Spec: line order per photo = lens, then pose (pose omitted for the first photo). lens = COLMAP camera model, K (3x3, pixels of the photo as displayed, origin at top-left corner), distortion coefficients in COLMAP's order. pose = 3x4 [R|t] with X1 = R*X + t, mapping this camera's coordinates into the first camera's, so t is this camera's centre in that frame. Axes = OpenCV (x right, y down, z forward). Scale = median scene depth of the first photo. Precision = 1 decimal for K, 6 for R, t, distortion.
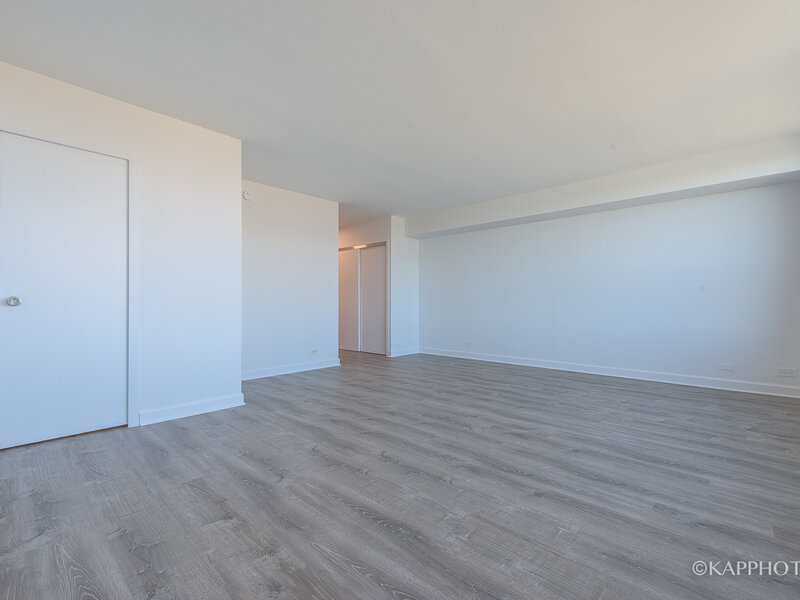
lens RADIAL K [[364.5, 0, 404.0], [0, 364.5, 299.4], [0, 0, 1]] dist [0.007314, -0.000981]
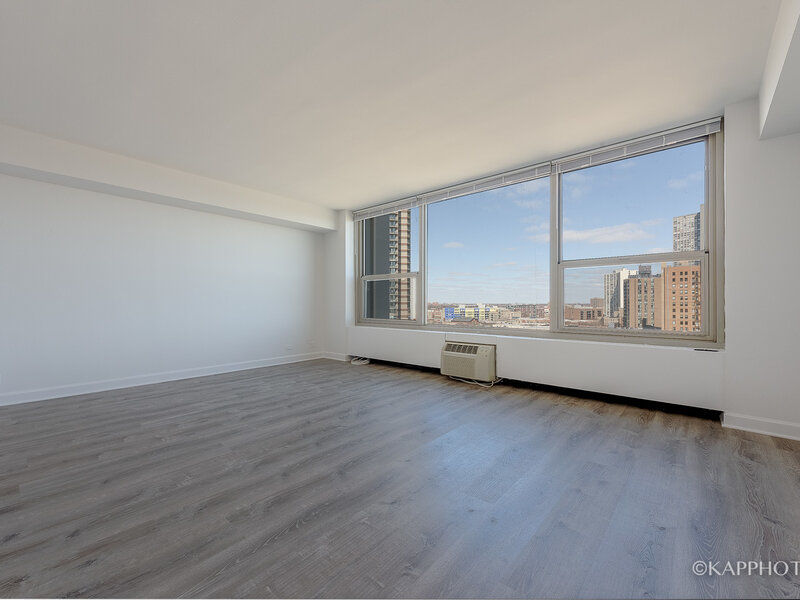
lens RADIAL K [[358.1, 0, 392.4], [0, 358.1, 300.7], [0, 0, 1]] dist [0.004691, -0.000258]
pose [[-0.027578, 0.004079, 0.999611, -0.862705], [-0.006032, 0.999973, -0.004247, -0.006389], [-0.999601, -0.006147, -0.027553, 0.886842]]
